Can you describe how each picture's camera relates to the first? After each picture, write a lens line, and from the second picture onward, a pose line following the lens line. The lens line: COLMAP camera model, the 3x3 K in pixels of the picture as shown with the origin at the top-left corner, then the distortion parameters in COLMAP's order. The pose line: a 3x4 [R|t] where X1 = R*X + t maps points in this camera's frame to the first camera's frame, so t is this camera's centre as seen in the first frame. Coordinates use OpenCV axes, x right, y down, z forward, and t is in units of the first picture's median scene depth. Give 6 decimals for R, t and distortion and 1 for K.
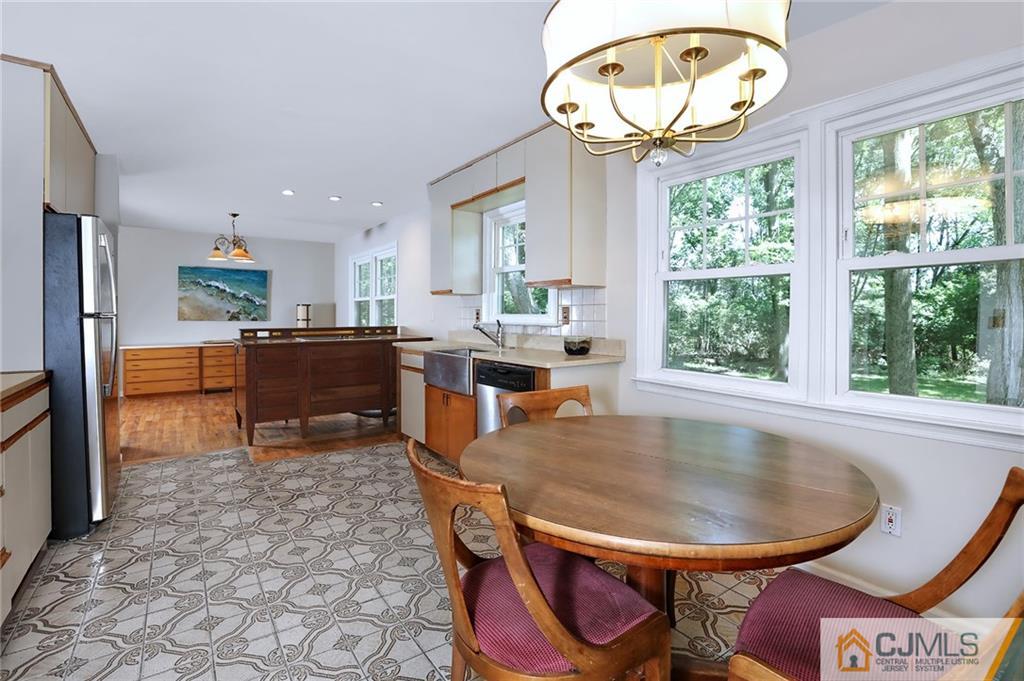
lens RADIAL K [[493.7, 0, 531.3], [0, 493.7, 312.3], [0, 0, 1]] dist [-0.040425, 0.008648]
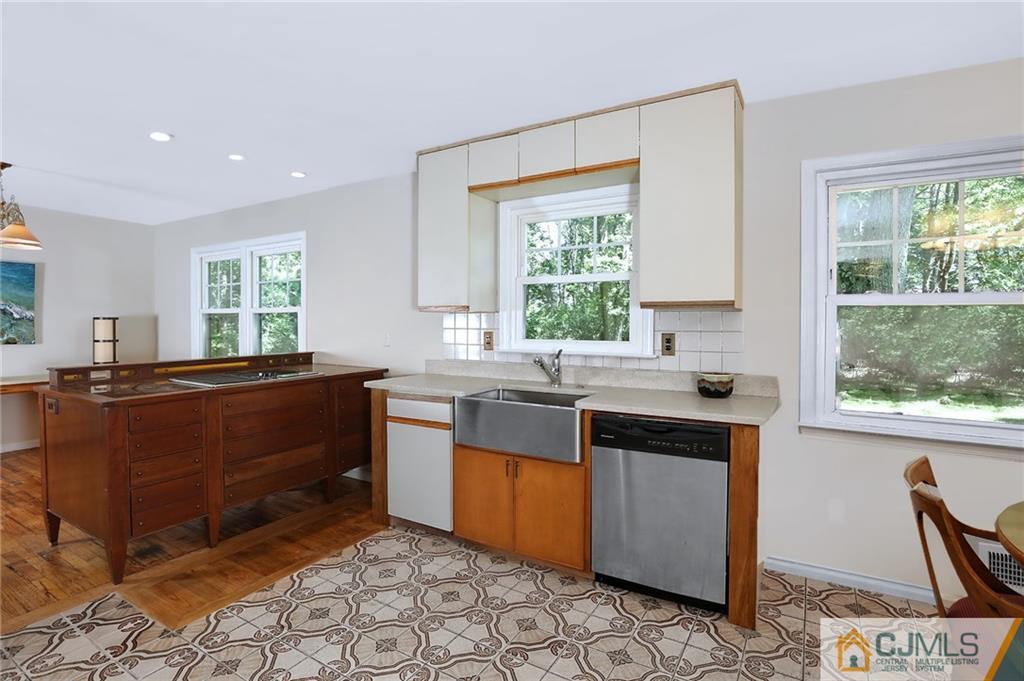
lens RADIAL K [[493.7, 0, 532.8], [0, 493.7, 328.0], [0, 0, 1]] dist [-0.040425, 0.008648]
pose [[0.912766, -0.007169, 0.408420, -0.313561], [-0.001522, 0.999779, 0.020951, -0.025050], [-0.408480, -0.019745, 0.912554, 0.267046]]
